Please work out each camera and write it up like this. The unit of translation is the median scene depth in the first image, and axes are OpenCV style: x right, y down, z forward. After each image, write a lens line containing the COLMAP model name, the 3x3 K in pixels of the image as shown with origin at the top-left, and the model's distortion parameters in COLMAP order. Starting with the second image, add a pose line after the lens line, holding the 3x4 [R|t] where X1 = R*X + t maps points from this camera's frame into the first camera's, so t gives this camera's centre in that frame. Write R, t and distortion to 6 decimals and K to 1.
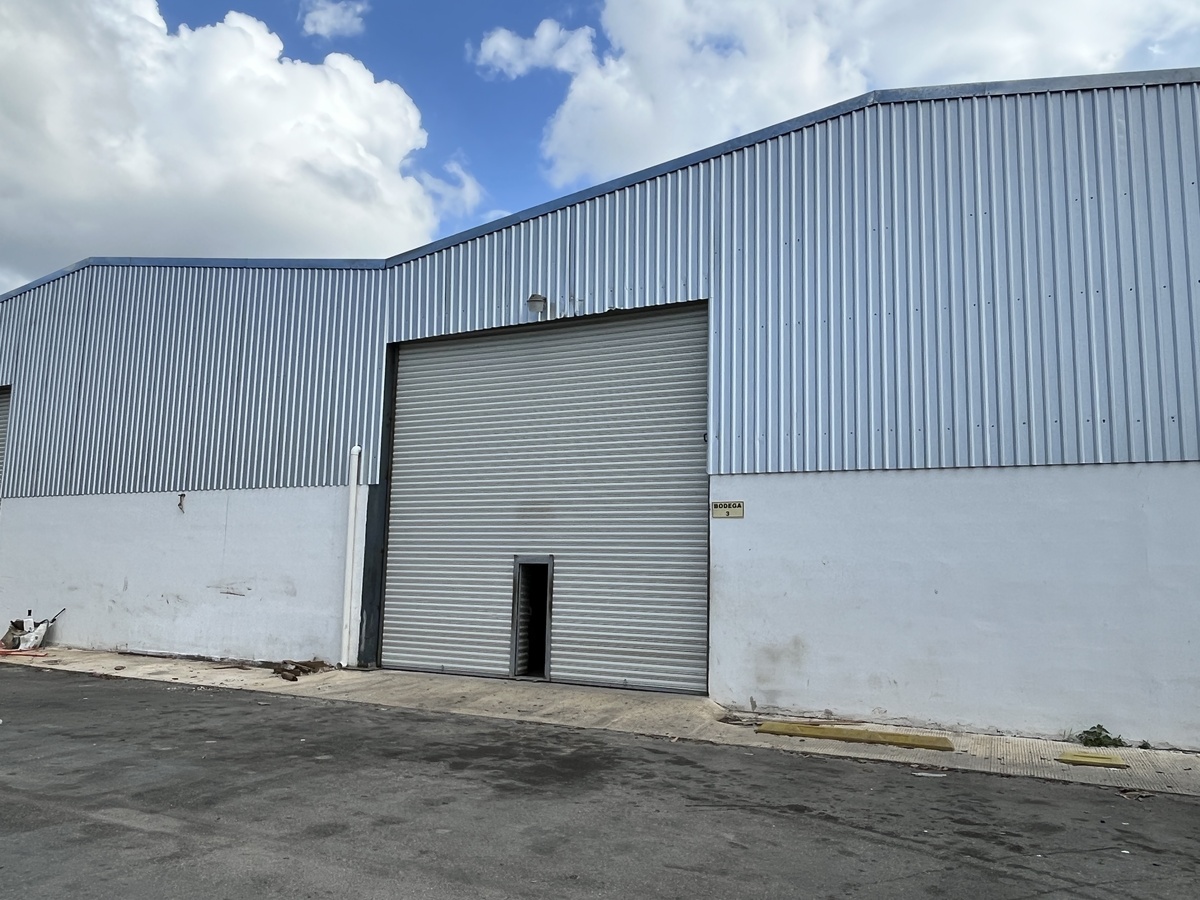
lens RADIAL K [[874.0, 0, 600.2], [0, 874.0, 455.5], [0, 0, 1]] dist [0.006433, -0.012216]
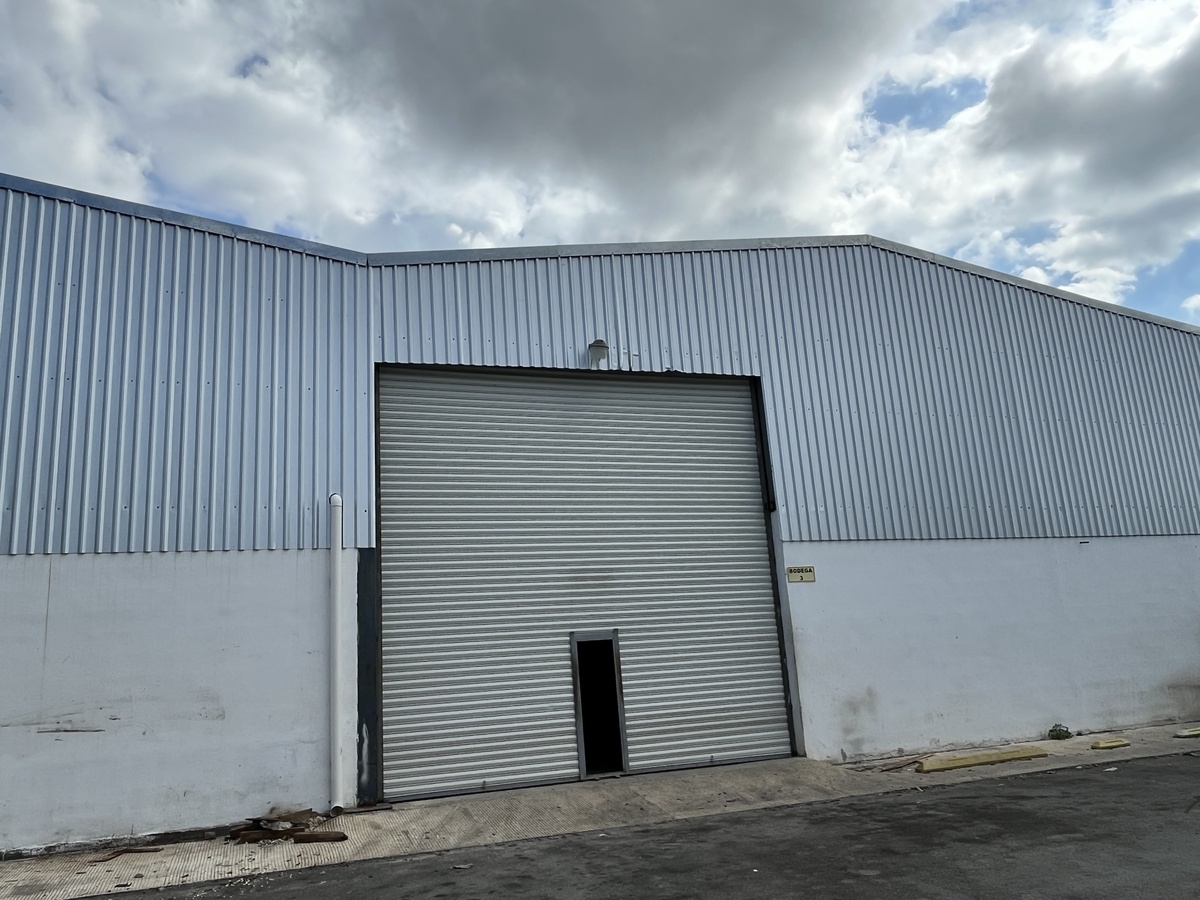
lens RADIAL K [[874.0, 0, 597.7], [0, 874.0, 446.9], [0, 0, 1]] dist [0.006433, -0.012216]
pose [[0.701730, 0.099662, 0.705438, -0.732588], [-0.019650, 0.992498, -0.120671, 0.037978], [-0.712172, 0.070816, 0.698424, 0.383508]]
